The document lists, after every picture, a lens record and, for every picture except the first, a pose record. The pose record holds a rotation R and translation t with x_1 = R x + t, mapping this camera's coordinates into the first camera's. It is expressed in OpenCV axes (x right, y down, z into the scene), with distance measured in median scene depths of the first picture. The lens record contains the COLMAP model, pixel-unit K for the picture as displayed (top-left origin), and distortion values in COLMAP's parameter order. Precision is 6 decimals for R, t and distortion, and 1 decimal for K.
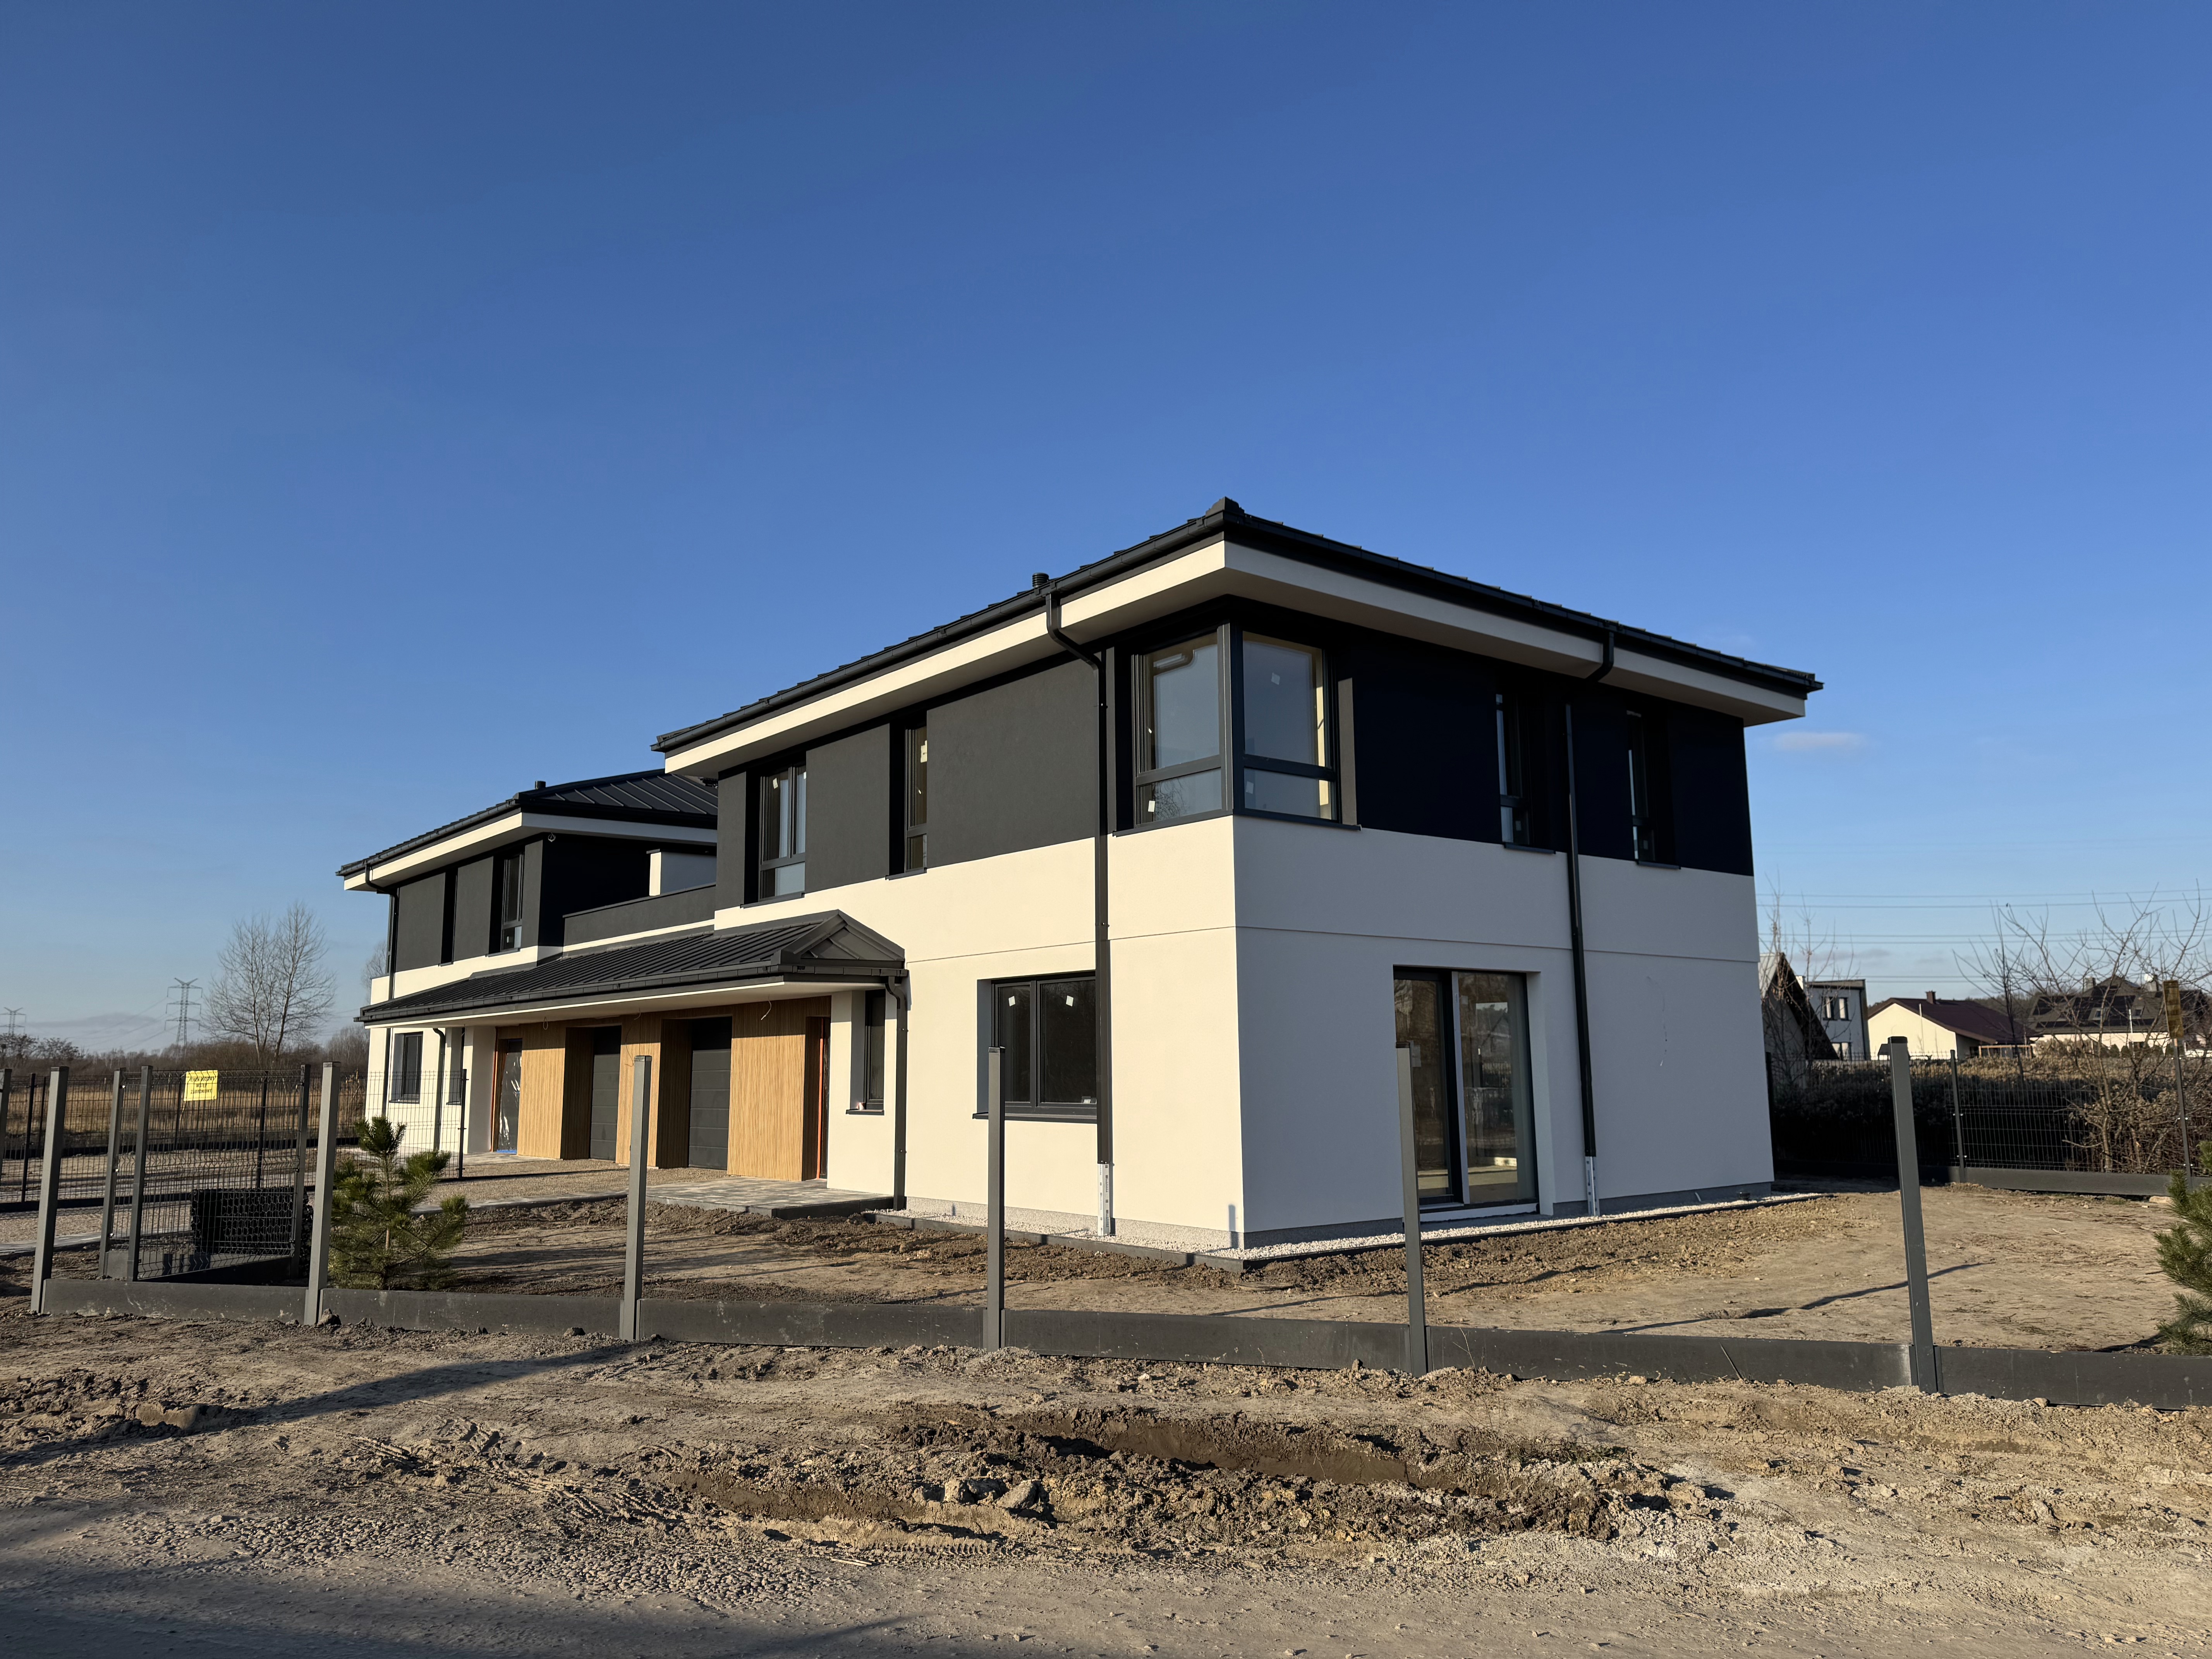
lens RADIAL K [[1547.4, 0, 1106.0], [0, 1547.4, 829.5], [0, 0, 1]] dist [0.166686, -0.282464]
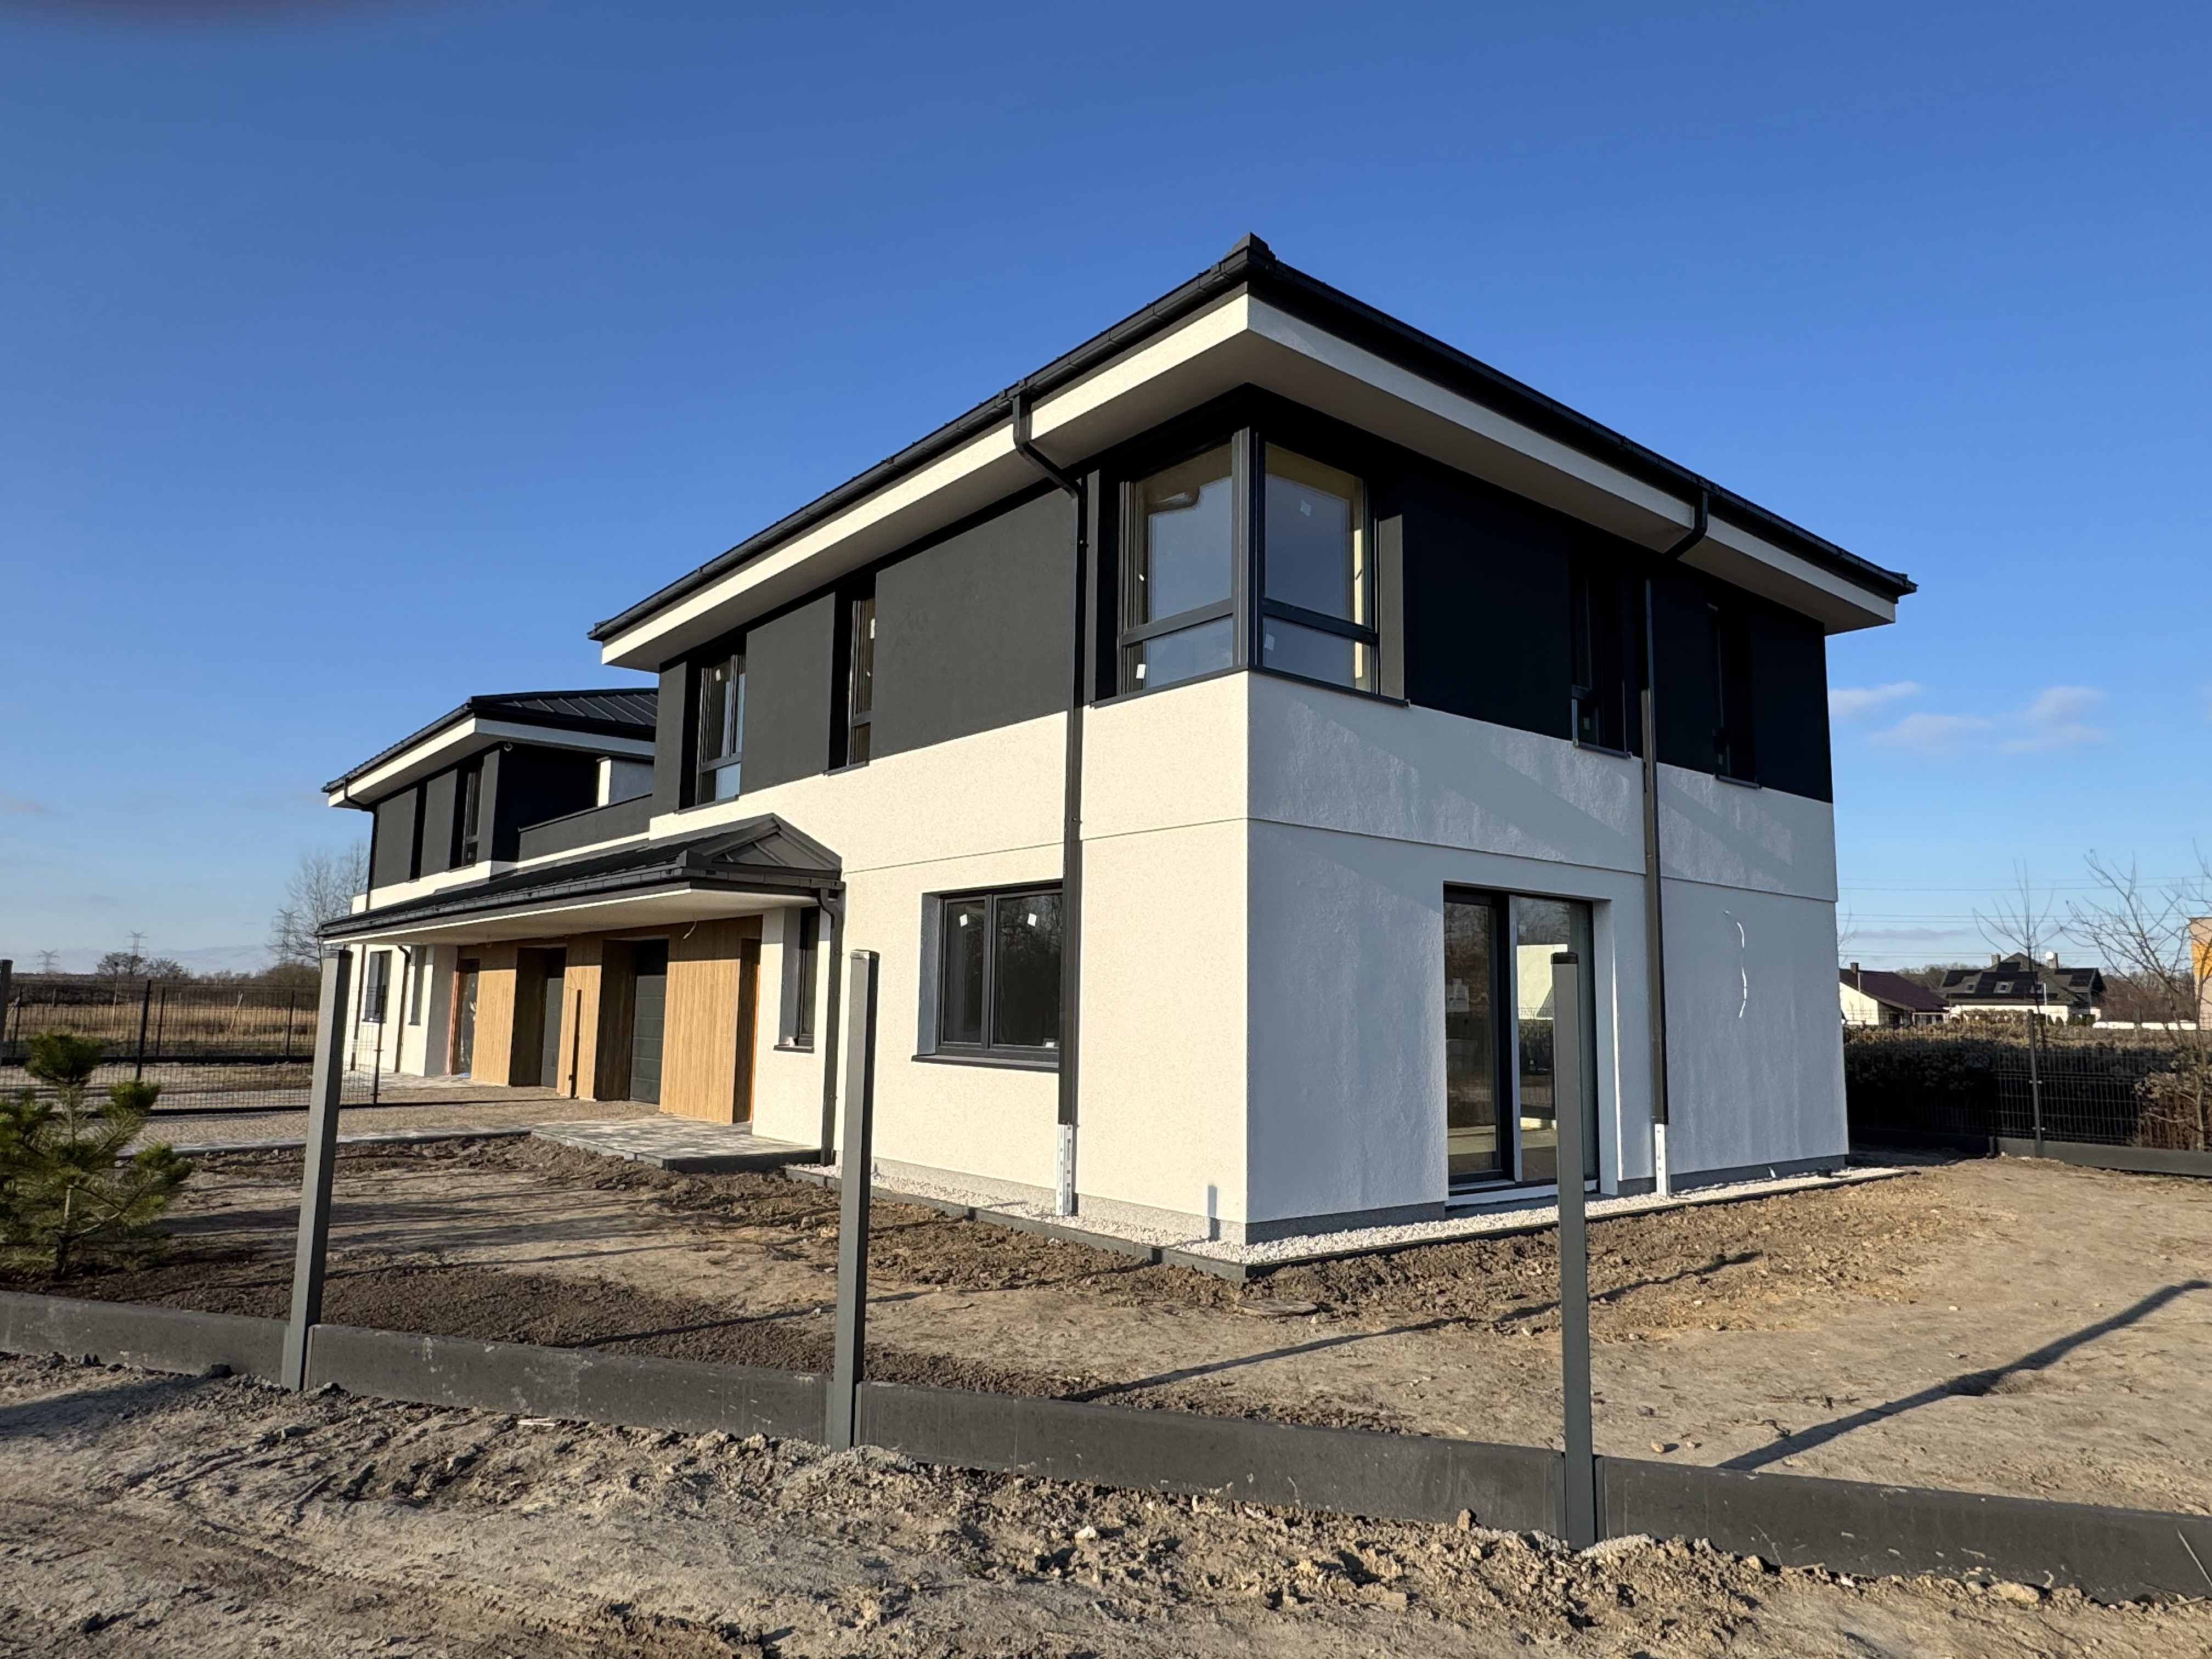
lens RADIAL K [[1393.9, 0, 1106.0], [0, 1393.9, 829.5], [0, 0, 1]] dist [0.001159, 0.001972]
pose [[0.999606, 0.028069, -0.000106, 0.012389], [-0.028062, 0.999419, 0.019365, 0.045120], [0.000650, -0.019354, 0.999812, 0.259826]]
